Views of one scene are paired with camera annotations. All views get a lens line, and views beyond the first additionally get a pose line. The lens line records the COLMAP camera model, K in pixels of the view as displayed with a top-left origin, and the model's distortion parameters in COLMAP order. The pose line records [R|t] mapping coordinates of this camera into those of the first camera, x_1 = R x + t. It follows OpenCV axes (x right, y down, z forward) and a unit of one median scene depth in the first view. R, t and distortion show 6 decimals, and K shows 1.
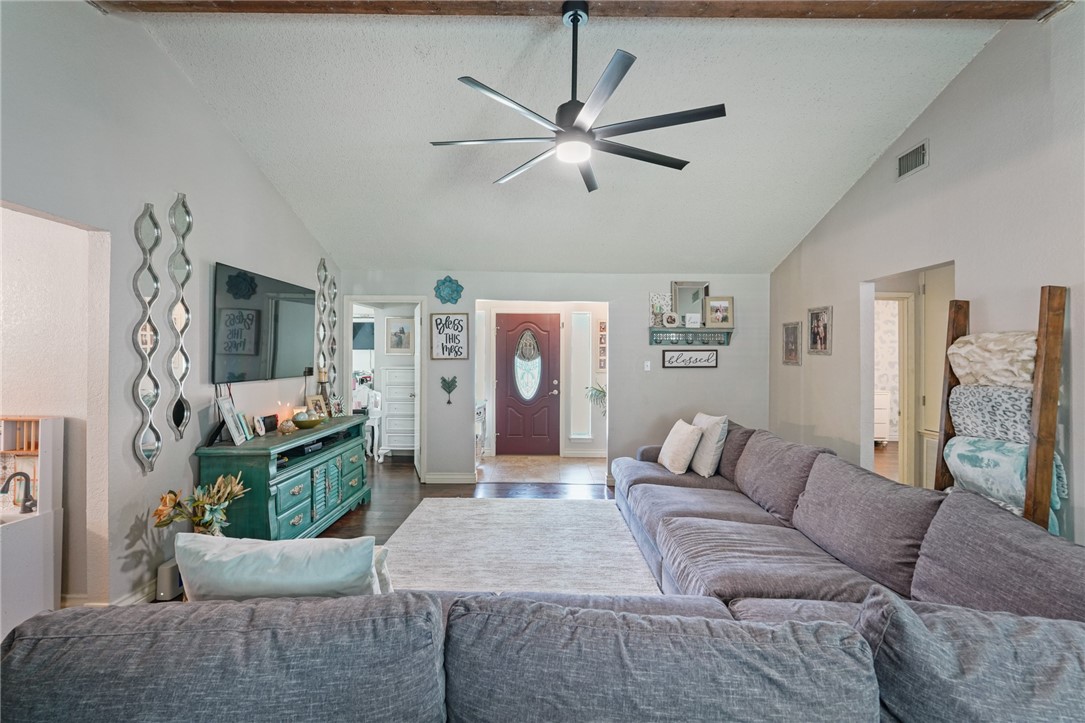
lens RADIAL K [[483.0, 0, 542.9], [0, 483.0, 357.7], [0, 0, 1]] dist [-0.013440, 0.007483]
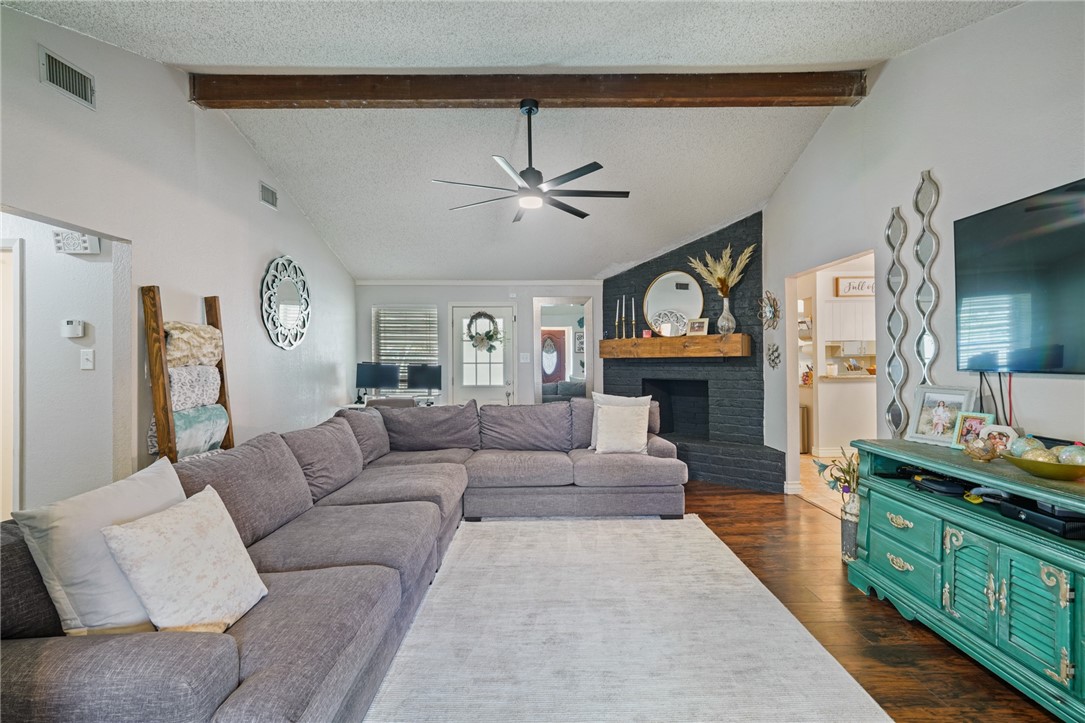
lens RADIAL K [[483.0, 0, 542.9], [0, 483.0, 357.7], [0, 0, 1]] dist [-0.013440, 0.007483]
pose [[-0.999973, 0.000290, -0.007338, 0.031882], [0.000316, 0.999994, -0.003458, 0.041503], [0.007337, -0.003460, -0.999967, 2.150688]]
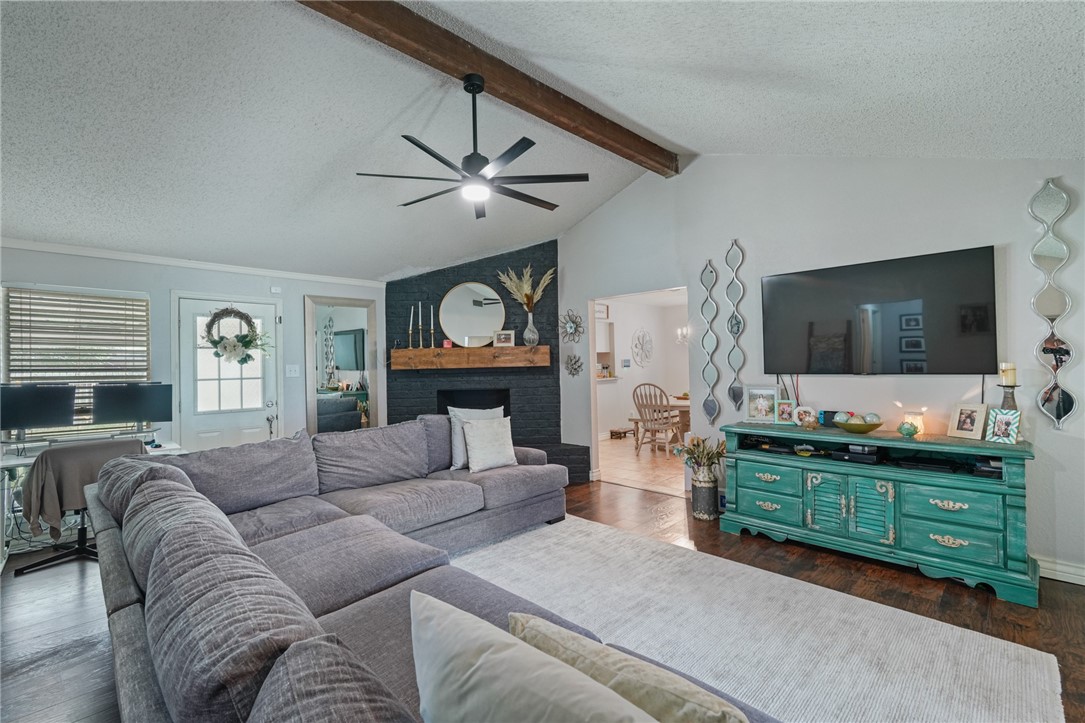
lens RADIAL K [[483.0, 0, 542.9], [0, 483.0, 357.7], [0, 0, 1]] dist [-0.013440, 0.007483]
pose [[-0.707599, -0.001357, -0.706613, 0.731844], [0.014887, 0.999748, -0.016828, 0.029344], [0.706457, -0.022427, -0.707400, 1.762734]]
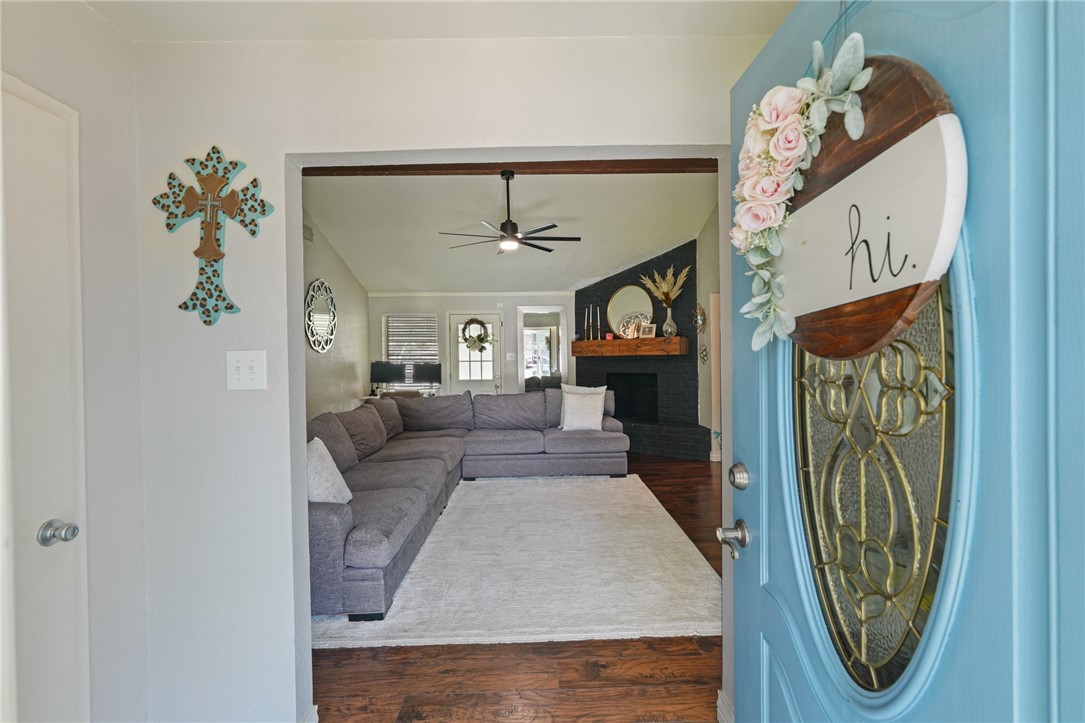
lens RADIAL K [[483.0, 0, 542.9], [0, 483.0, 357.7], [0, 0, 1]] dist [-0.013440, 0.007483]
pose [[-0.999705, 0.008754, -0.022667, -0.023779], [0.008617, 0.999944, 0.006161, 0.024768], [0.022719, 0.005964, -0.999724, 2.630690]]
